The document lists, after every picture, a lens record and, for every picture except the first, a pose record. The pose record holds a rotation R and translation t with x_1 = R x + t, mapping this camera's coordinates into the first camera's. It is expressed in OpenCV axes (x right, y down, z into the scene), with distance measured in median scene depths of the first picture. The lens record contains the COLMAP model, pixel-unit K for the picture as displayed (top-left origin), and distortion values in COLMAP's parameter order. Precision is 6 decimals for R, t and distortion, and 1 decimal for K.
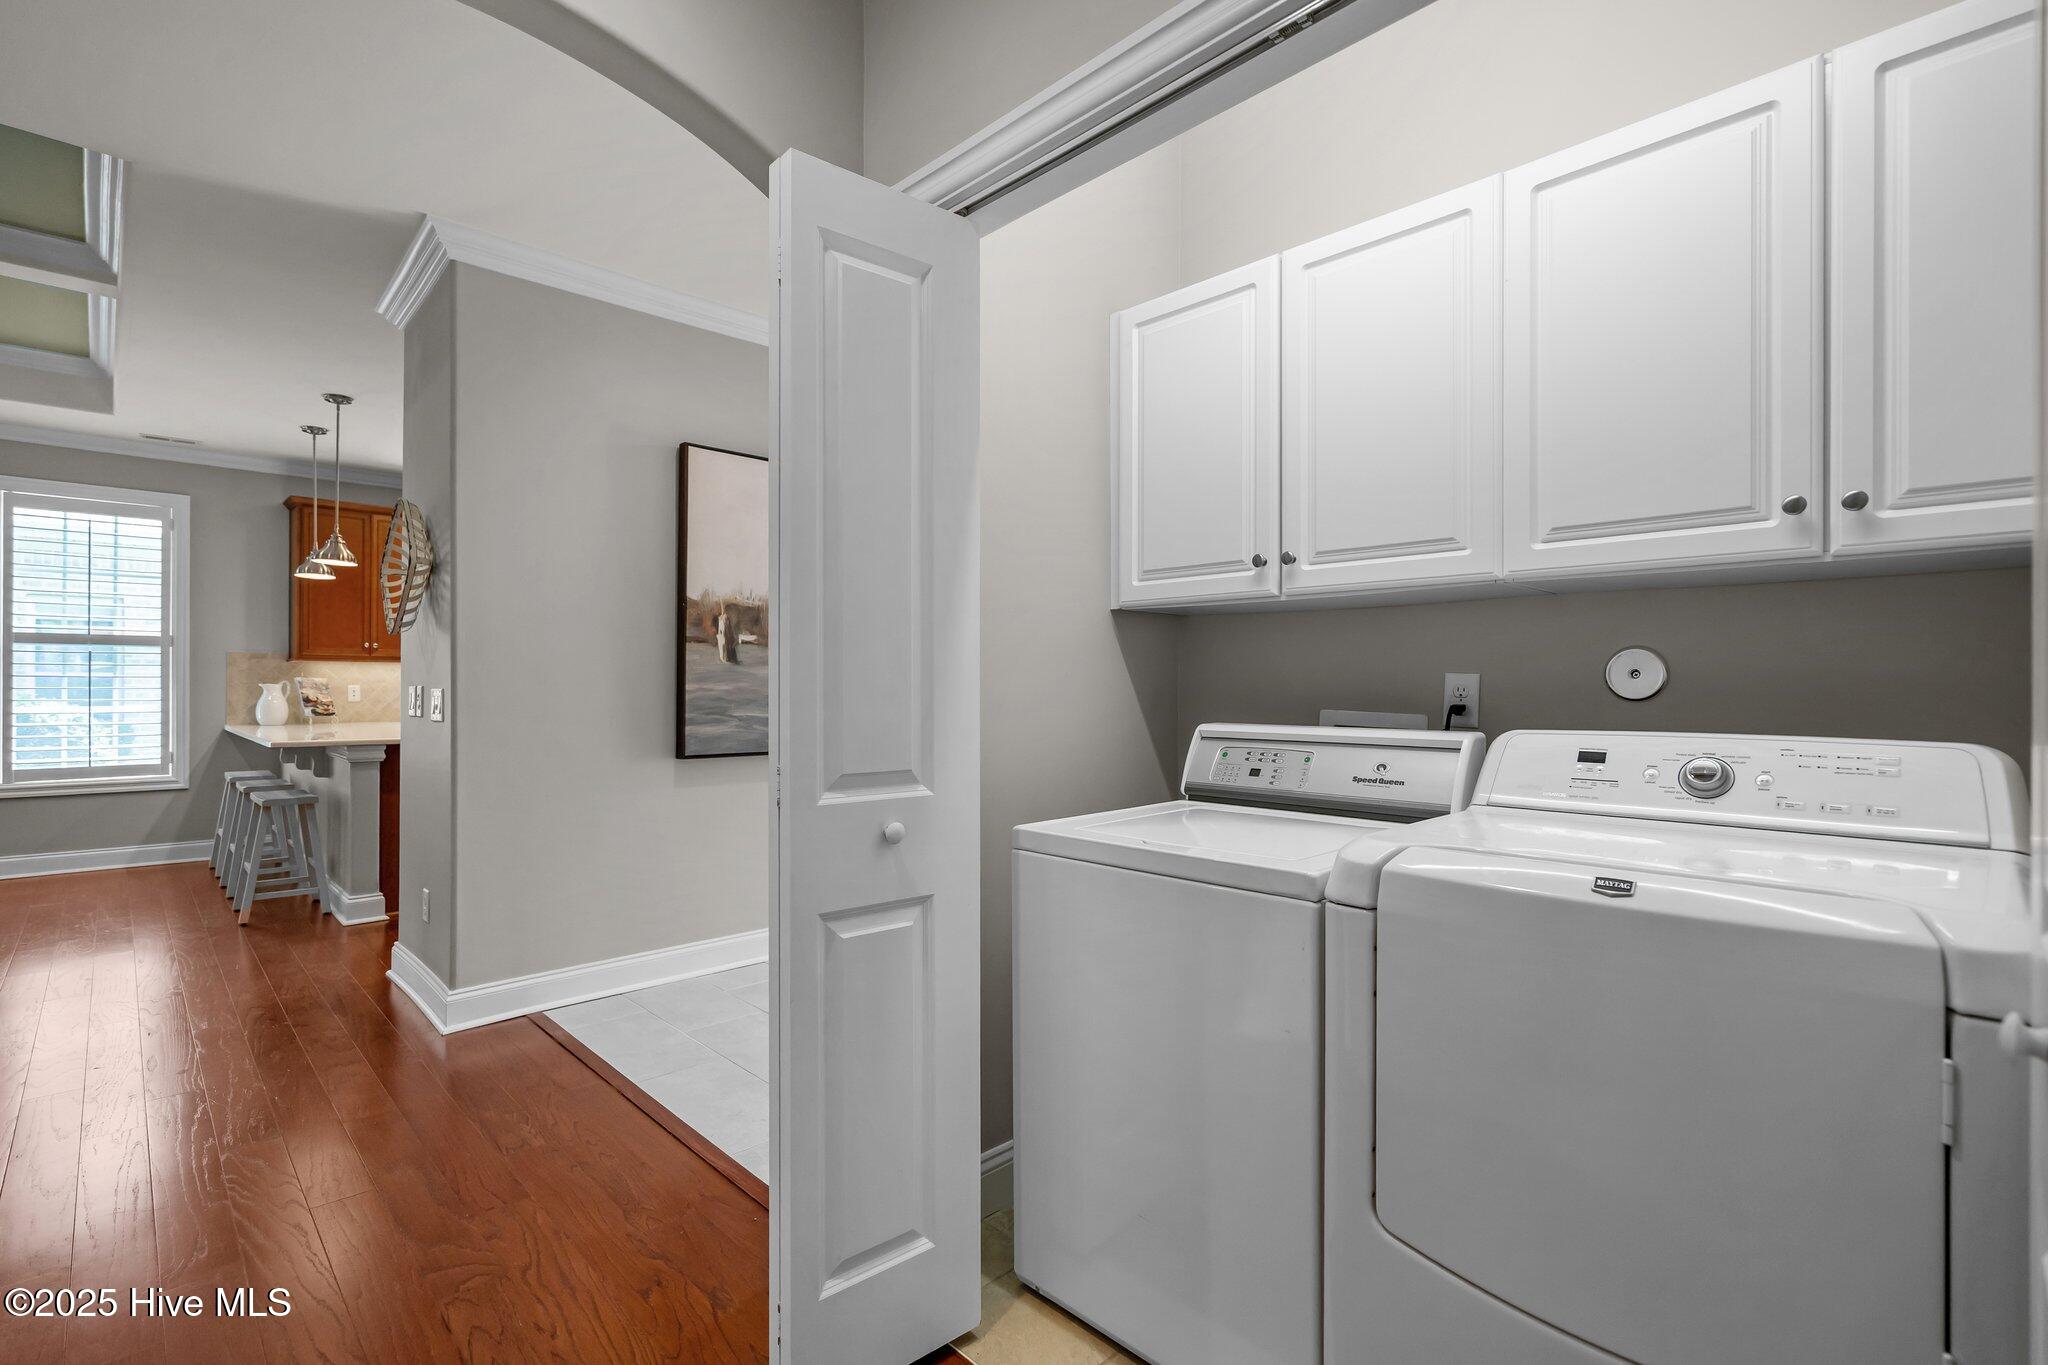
lens RADIAL K [[941.0, 0, 1024.2], [0, 941.0, 692.2], [0, 0, 1]] dist [0.000491, 0.000222]
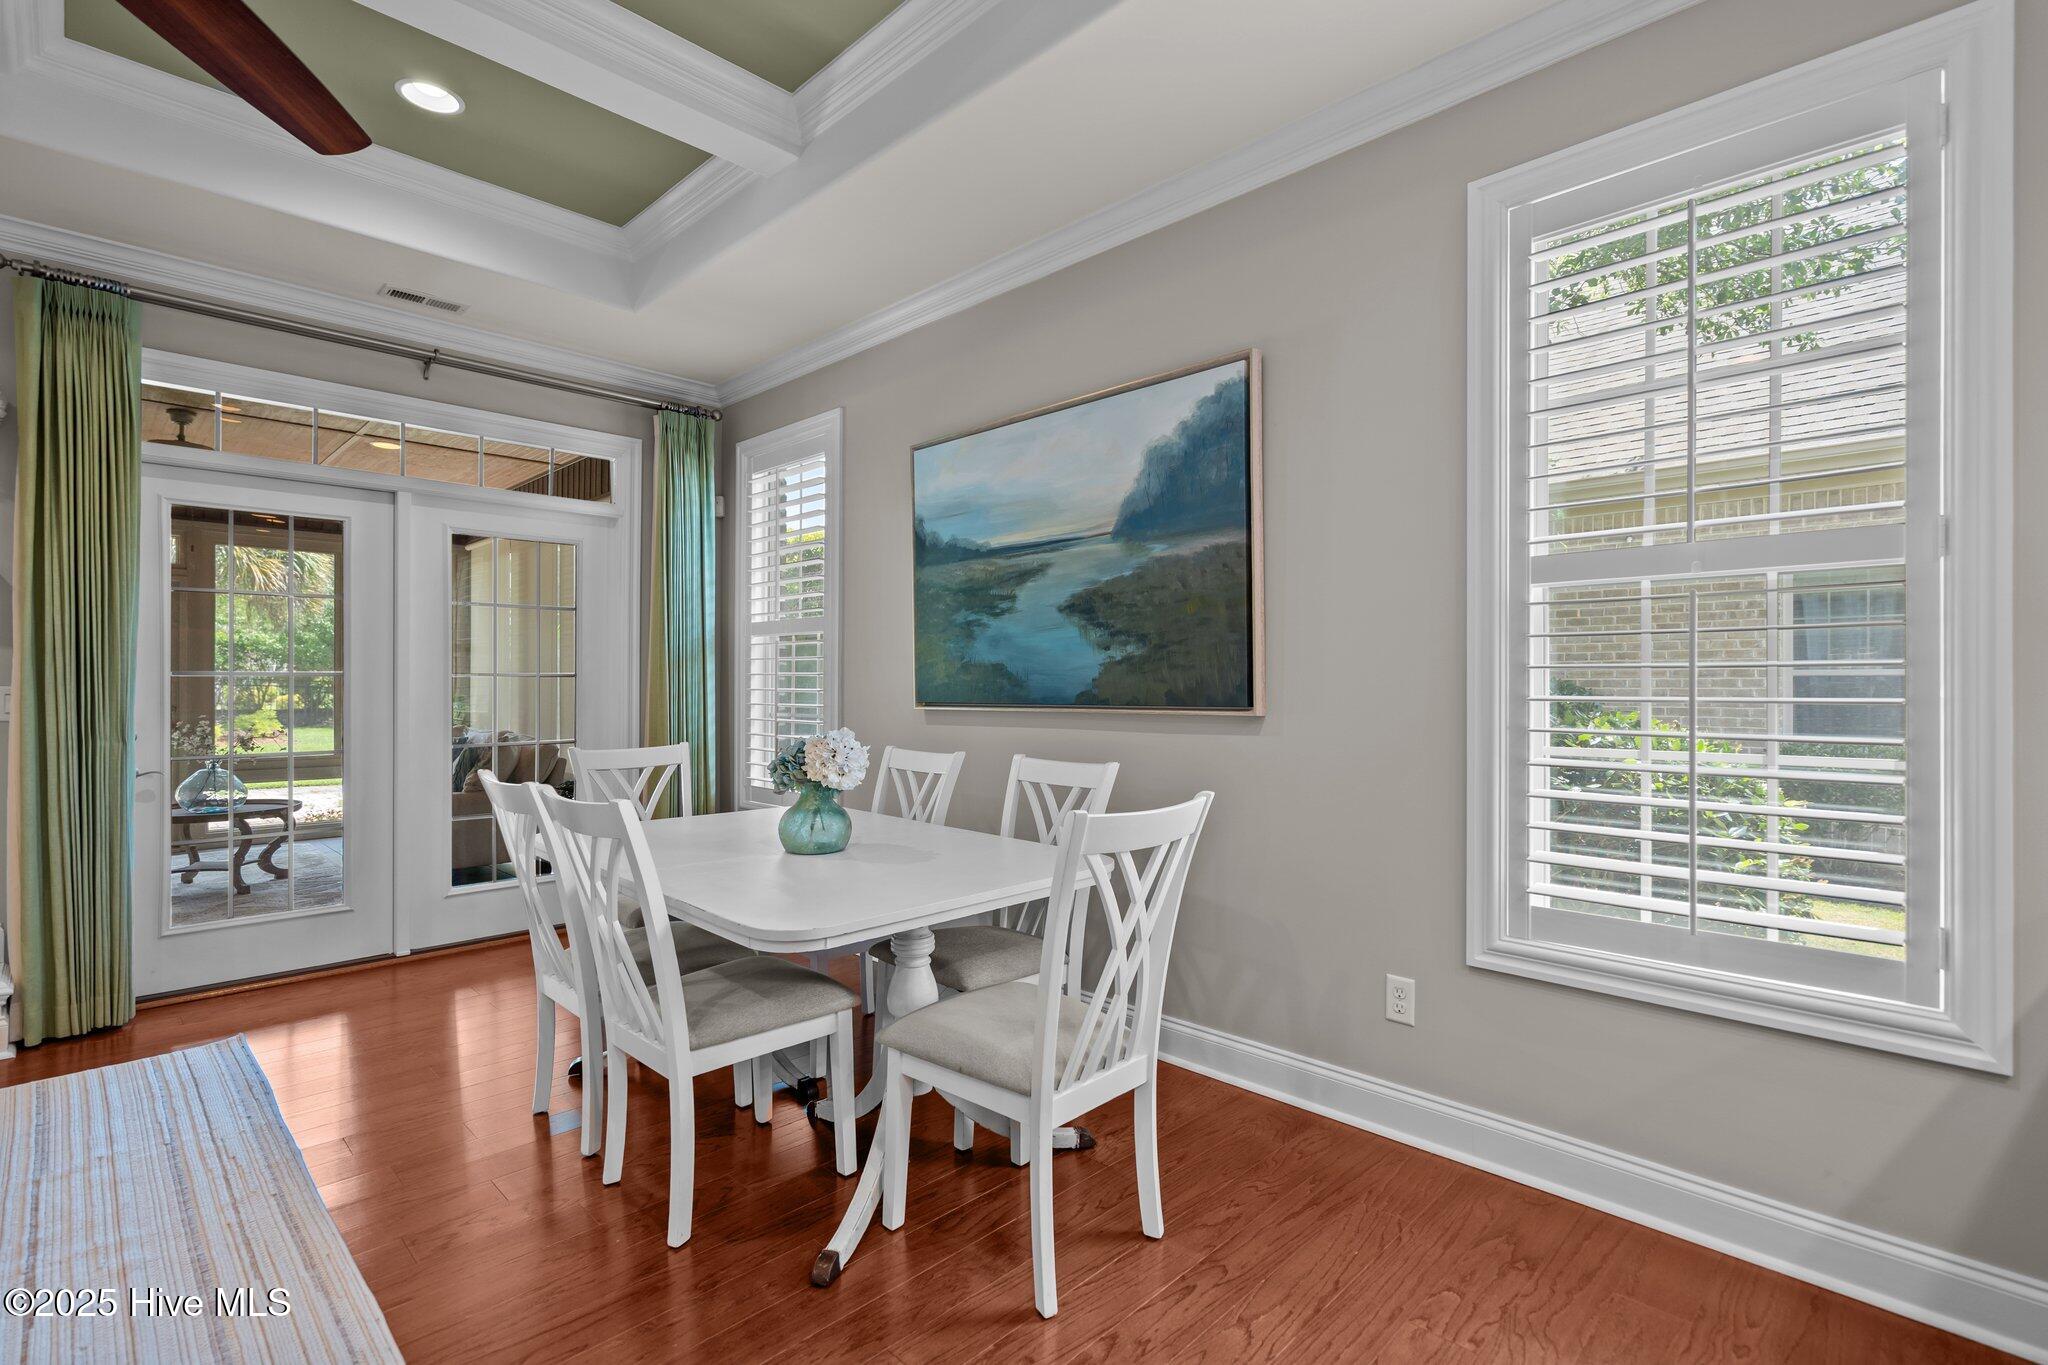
lens RADIAL K [[925.9, 0, 1029.6], [0, 925.9, 687.3], [0, 0, 1]] dist [-0.004744, -0.000217]
pose [[-0.009752, -0.002850, -0.999948, -0.620415], [-0.005482, 0.999981, -0.002796, -0.006994], [0.999937, 0.005455, -0.009767, 0.719612]]
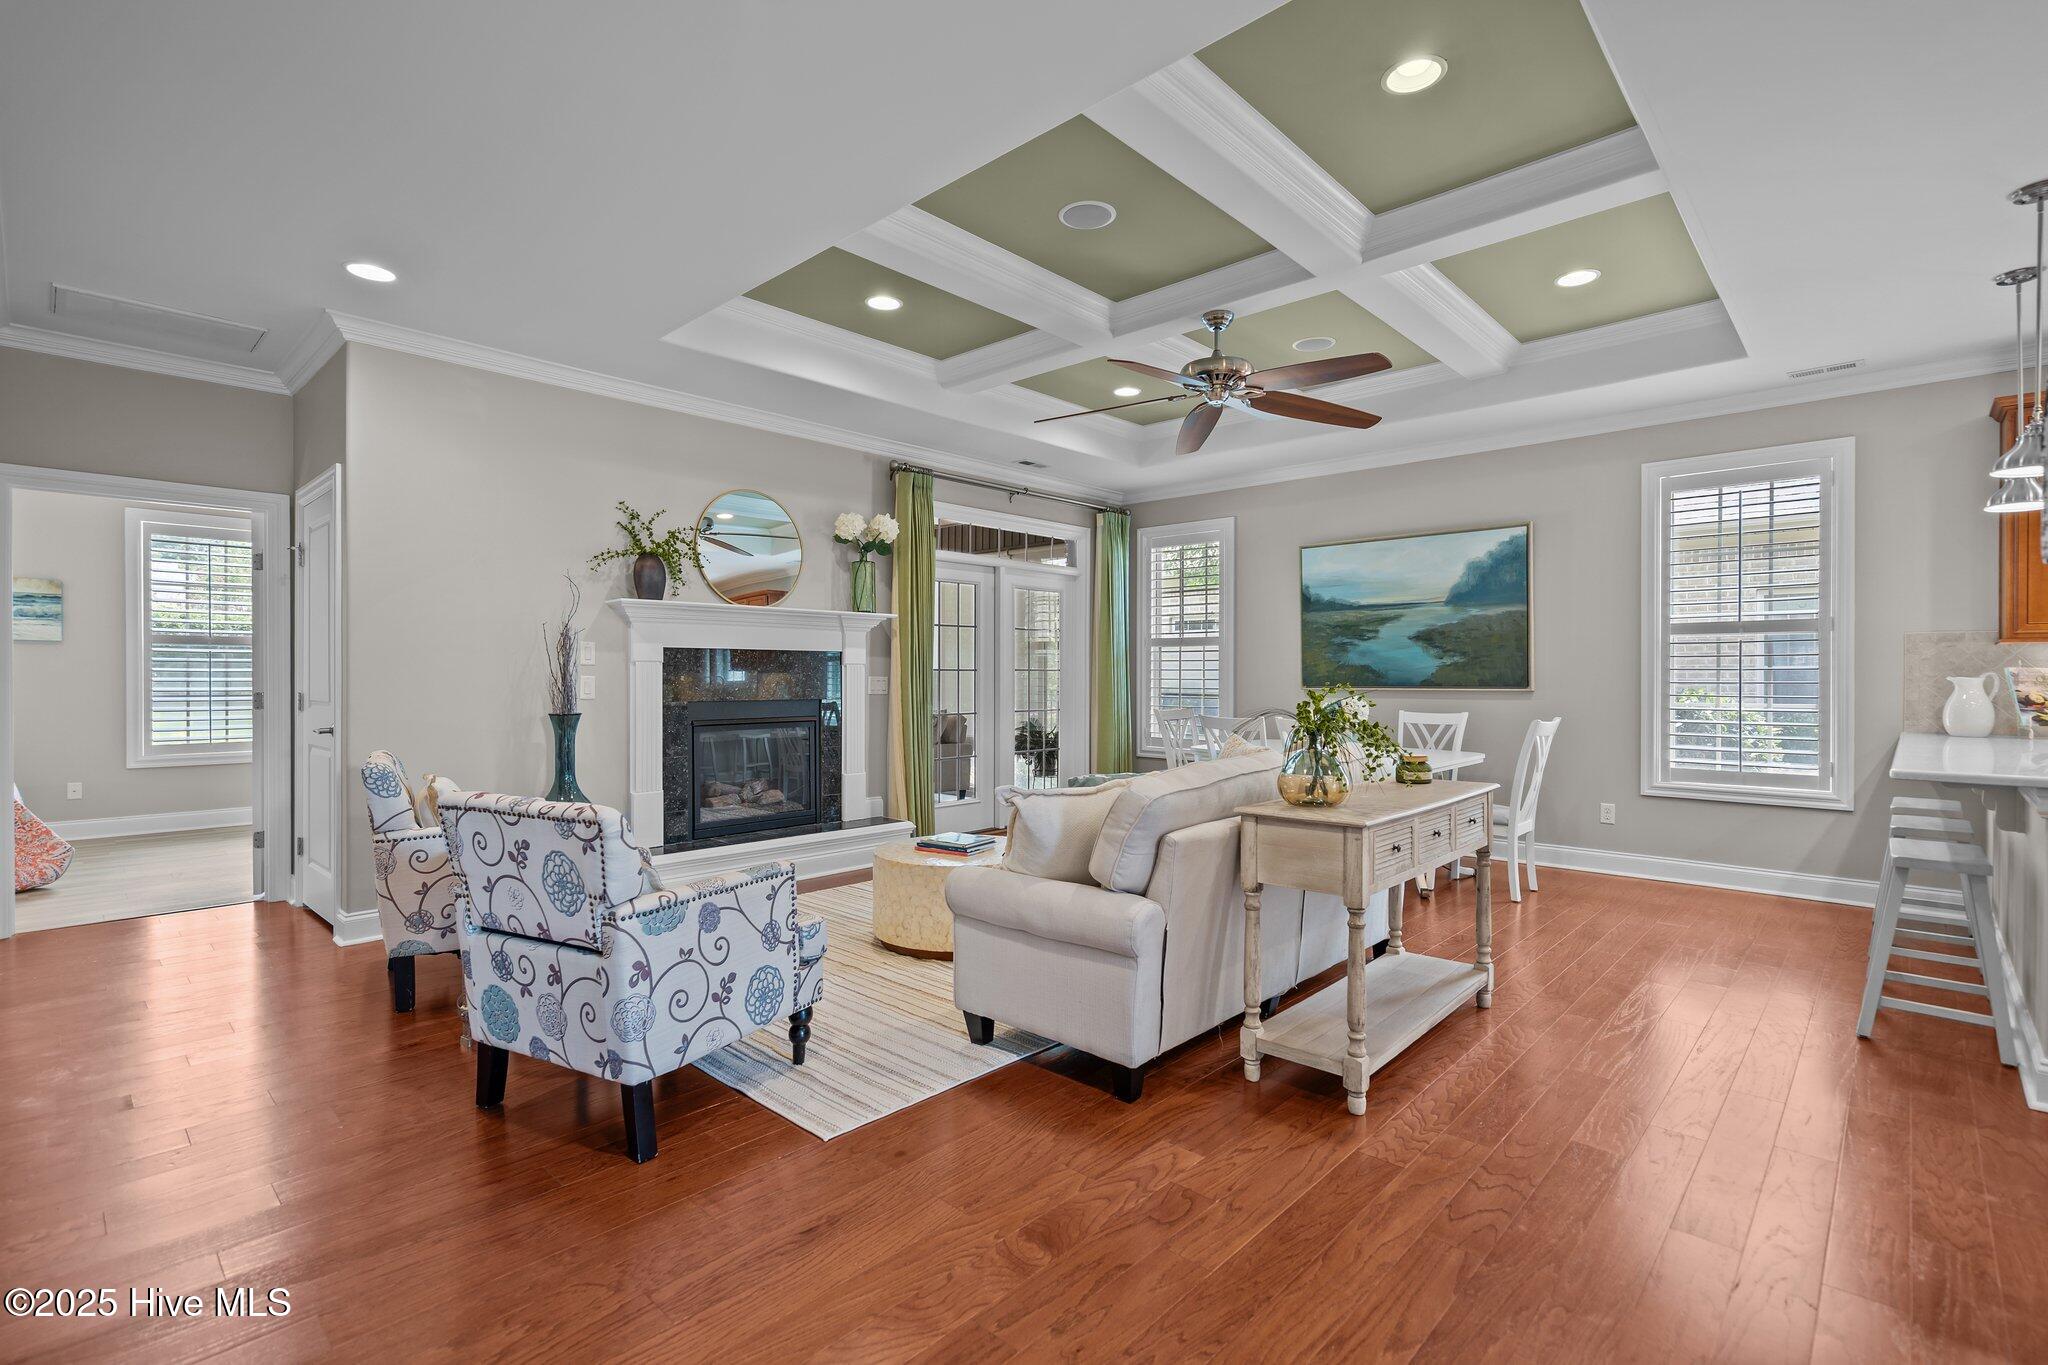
lens RADIAL K [[925.9, 0, 1018.1], [0, 925.9, 680.9], [0, 0, 1]] dist [-0.004744, -0.000217]
pose [[0.032117, 0.000722, -0.999484, -0.143155], [-0.003896, 0.999992, 0.000597, -0.003887], [0.999477, 0.003875, 0.032120, 0.279456]]
